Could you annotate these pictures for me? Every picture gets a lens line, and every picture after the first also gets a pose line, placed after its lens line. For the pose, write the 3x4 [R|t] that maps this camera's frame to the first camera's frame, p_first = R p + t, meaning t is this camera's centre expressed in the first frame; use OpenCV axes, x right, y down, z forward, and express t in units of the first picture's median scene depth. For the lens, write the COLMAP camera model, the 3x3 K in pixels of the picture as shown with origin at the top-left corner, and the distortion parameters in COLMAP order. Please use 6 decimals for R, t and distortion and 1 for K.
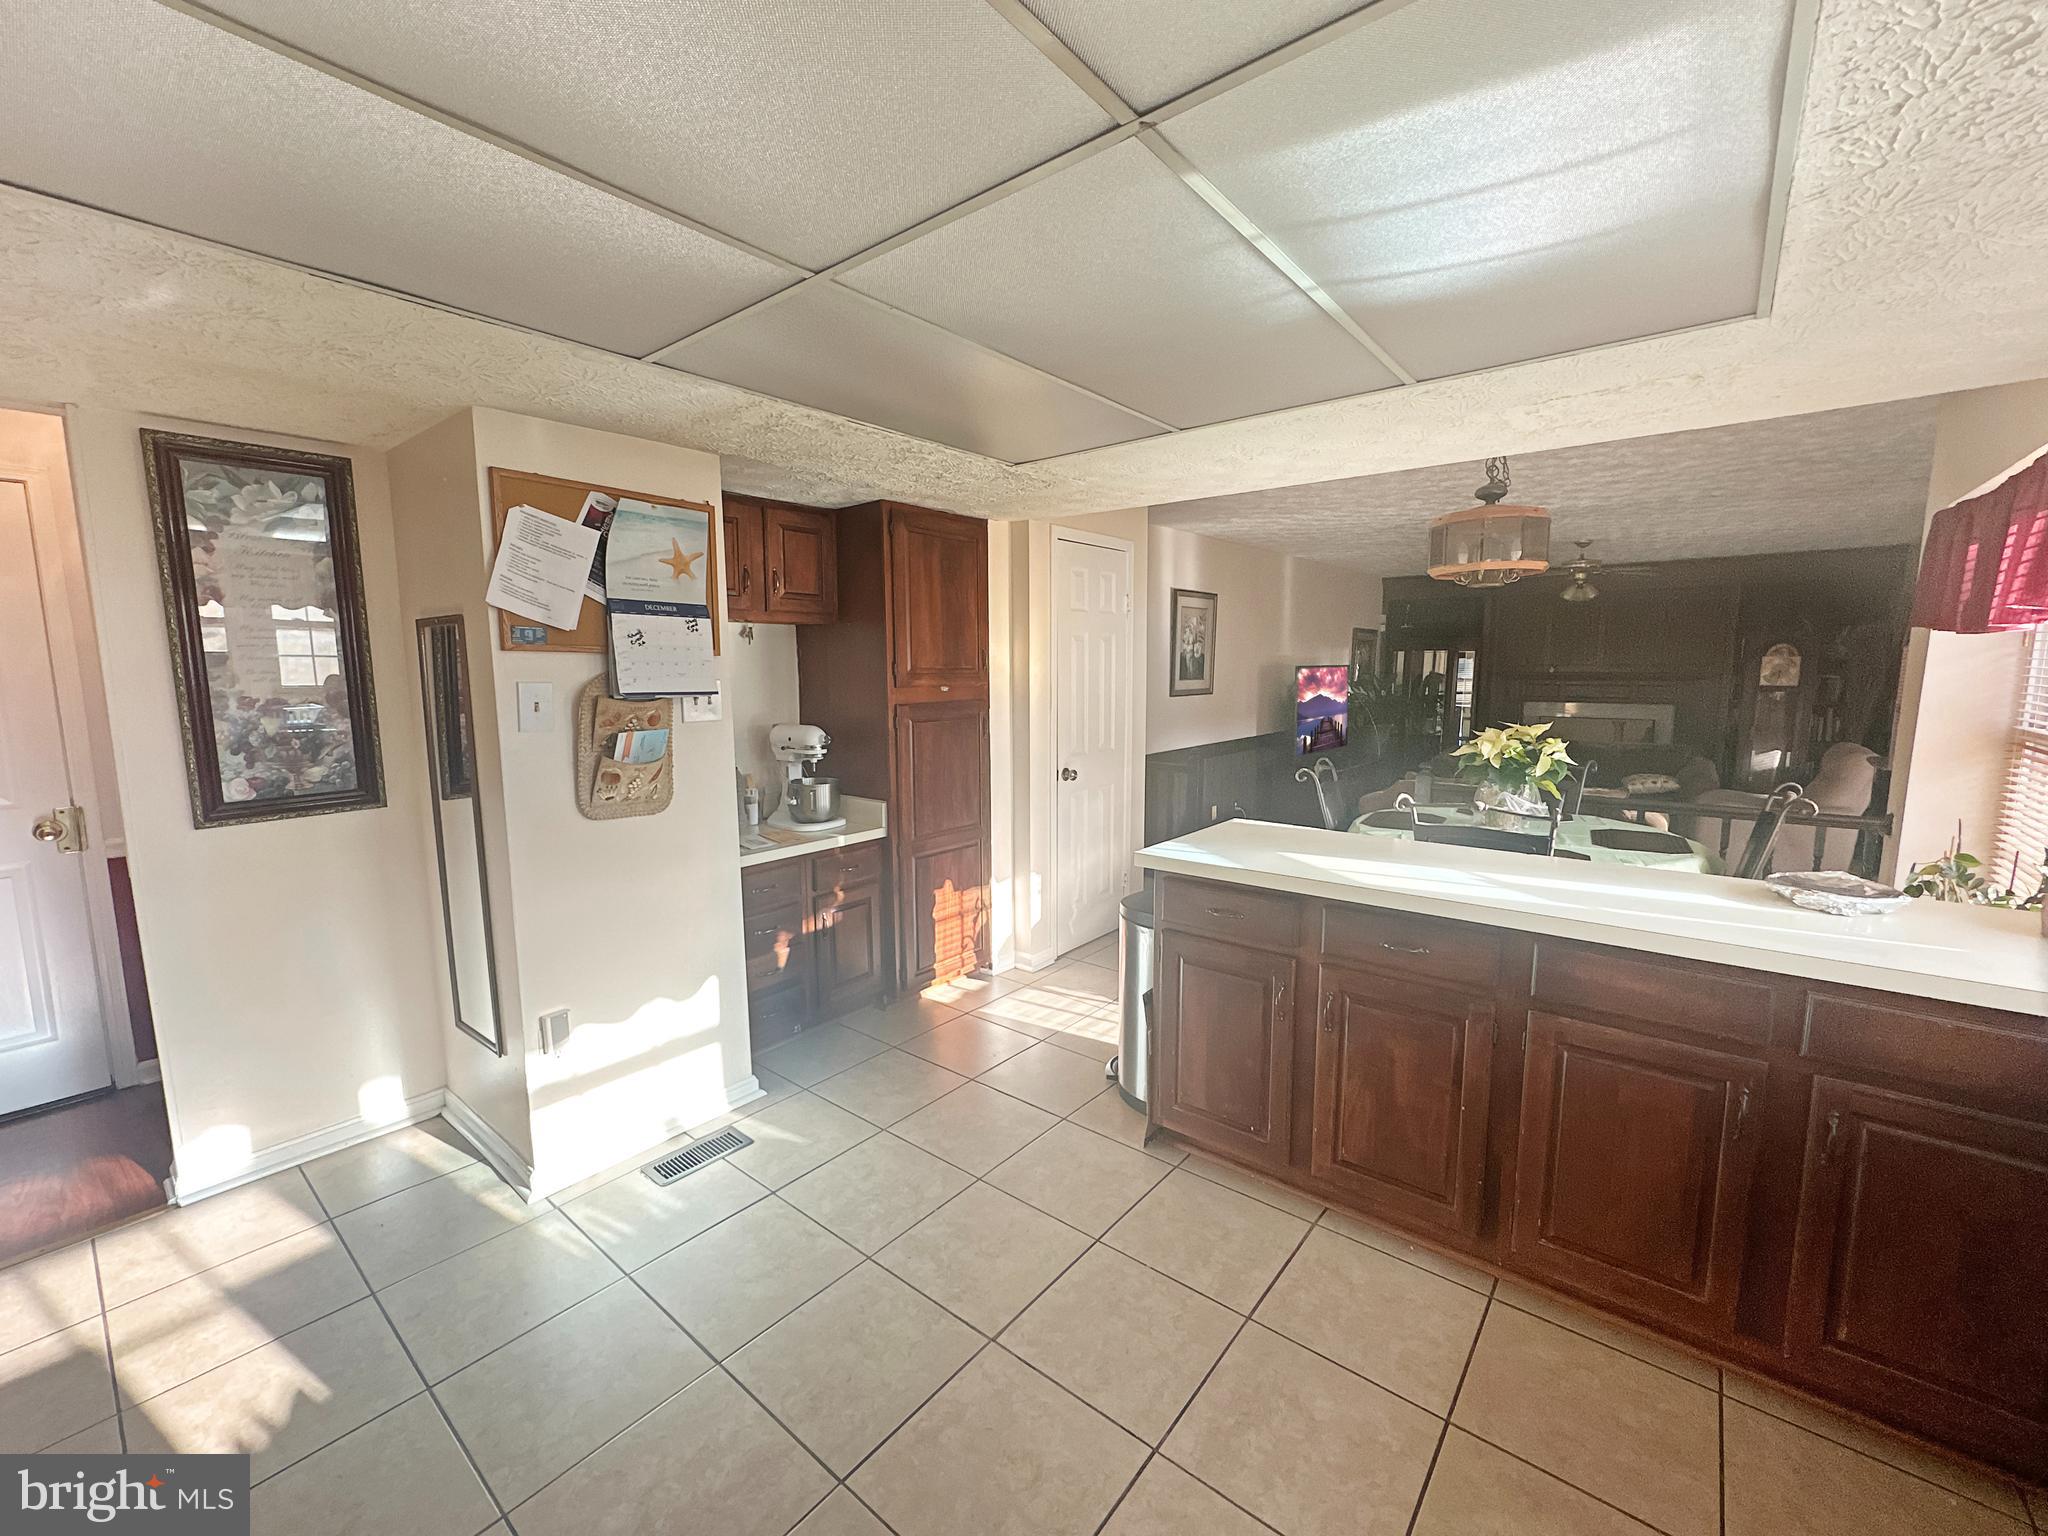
lens RADIAL K [[829.4, 0, 1024.0], [0, 829.4, 768.0], [0, 0, 1]] dist [-0.000764, -0.000025]
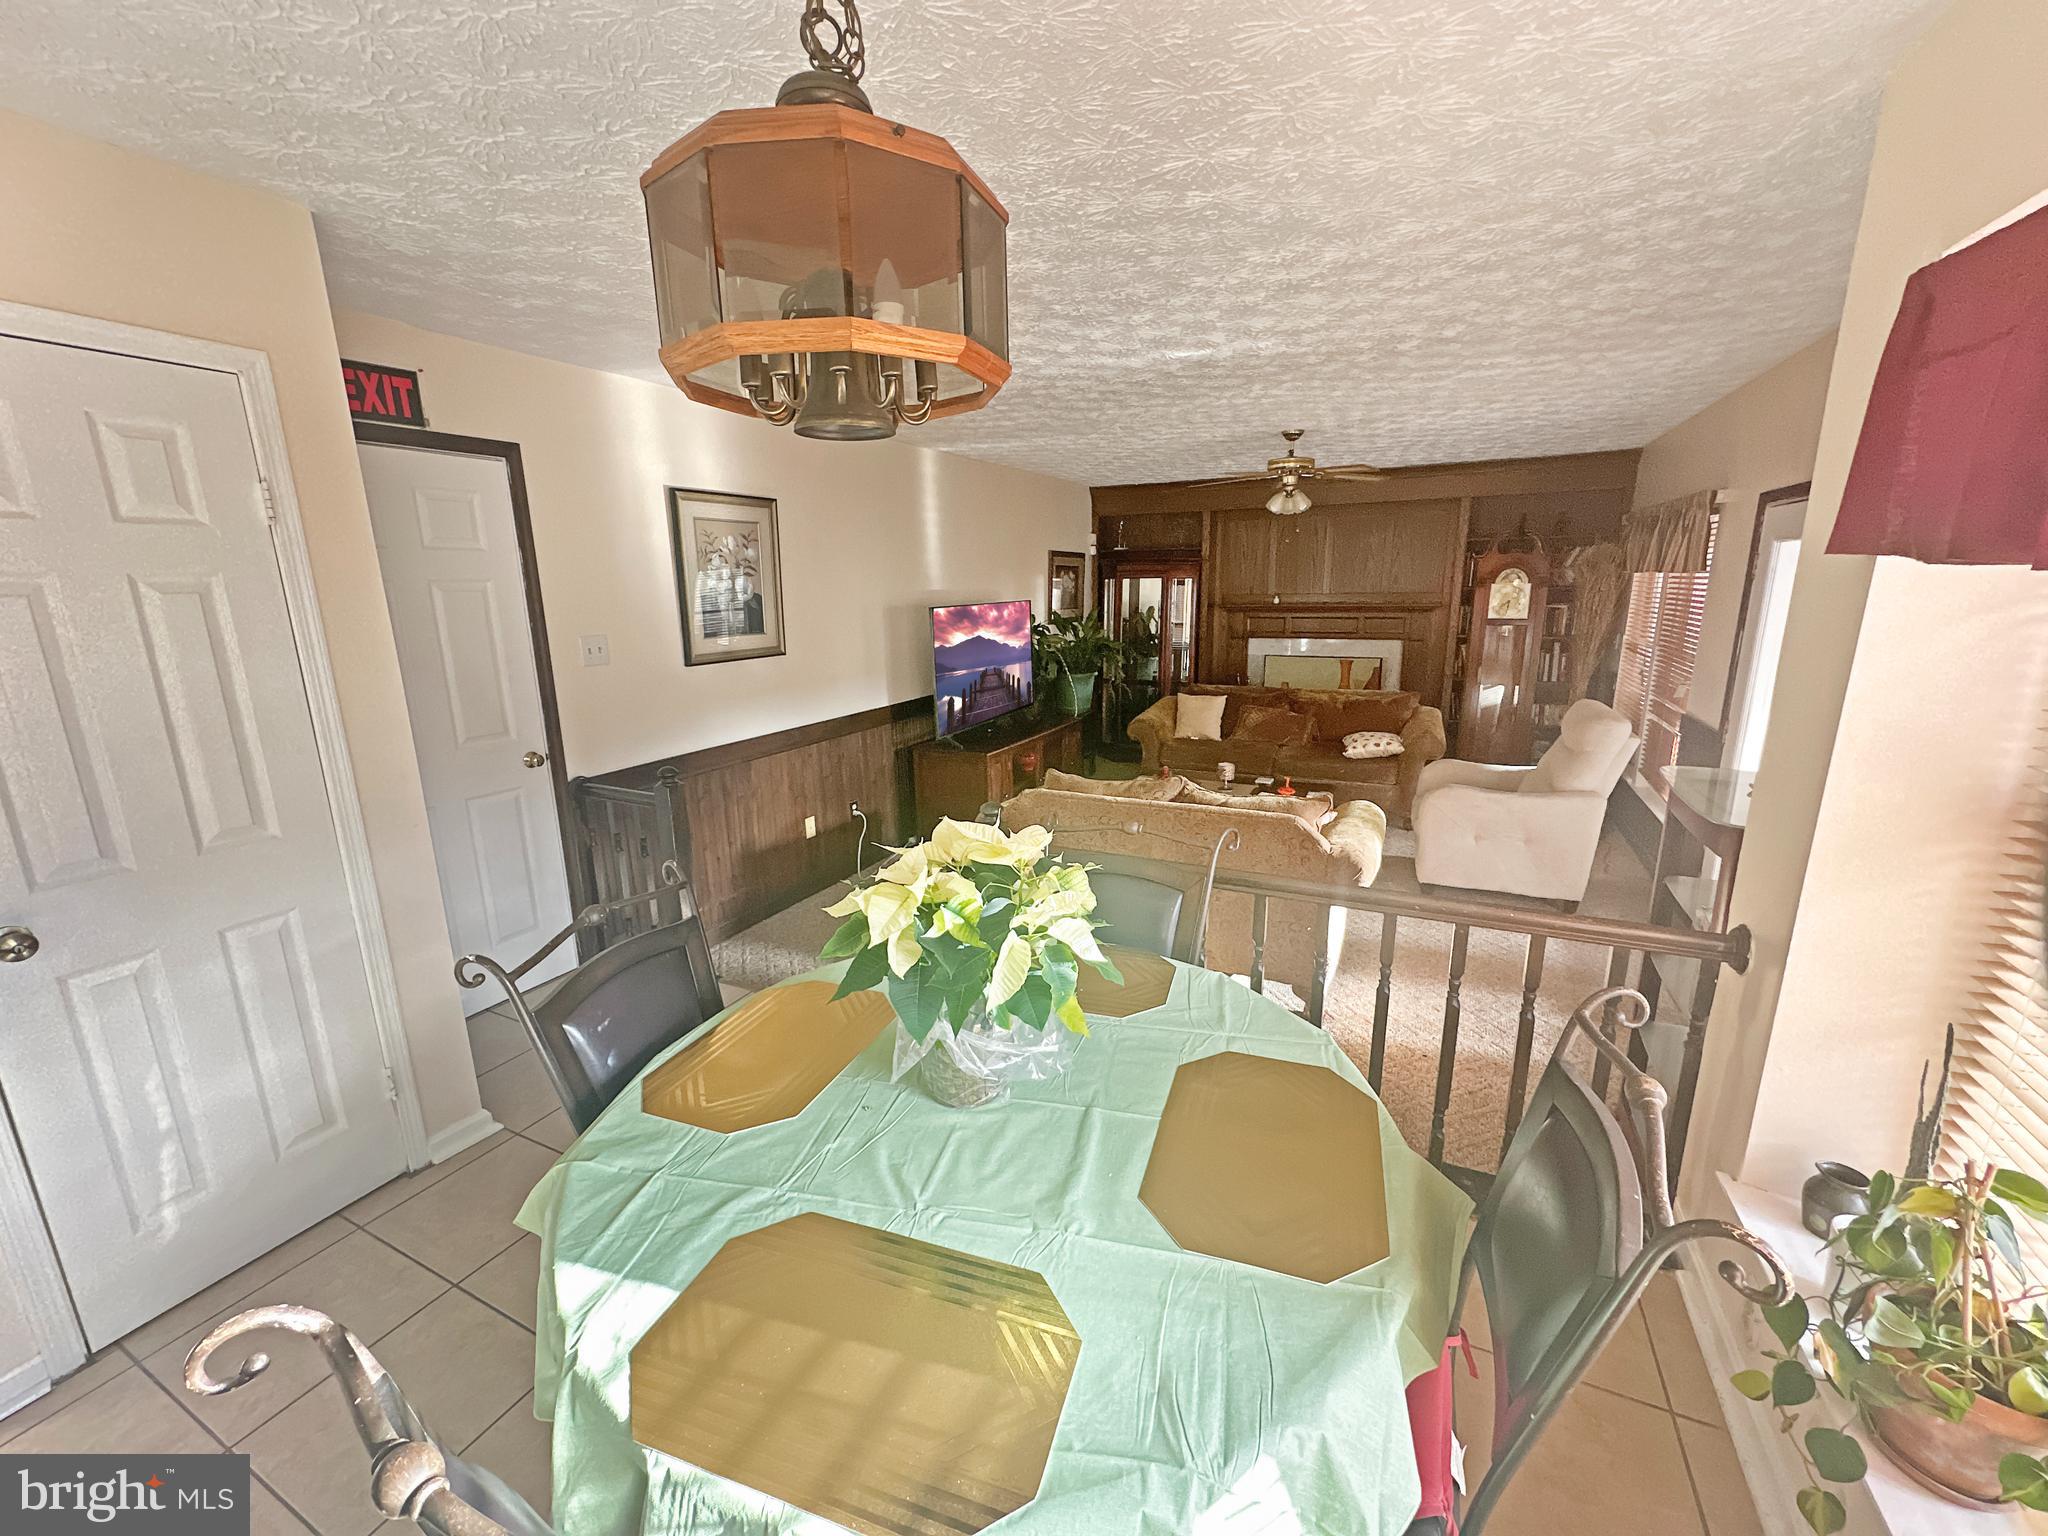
lens RADIAL K [[808.6, 0, 1024.0], [0, 808.6, 768.0], [0, 0, 1]] dist [-0.001845, -0.000154]
pose [[0.975069, -0.061381, 0.213243, 0.241814], [0.040352, 0.994006, 0.101606, -0.051491], [-0.218201, -0.090468, 0.971702, 0.290813]]
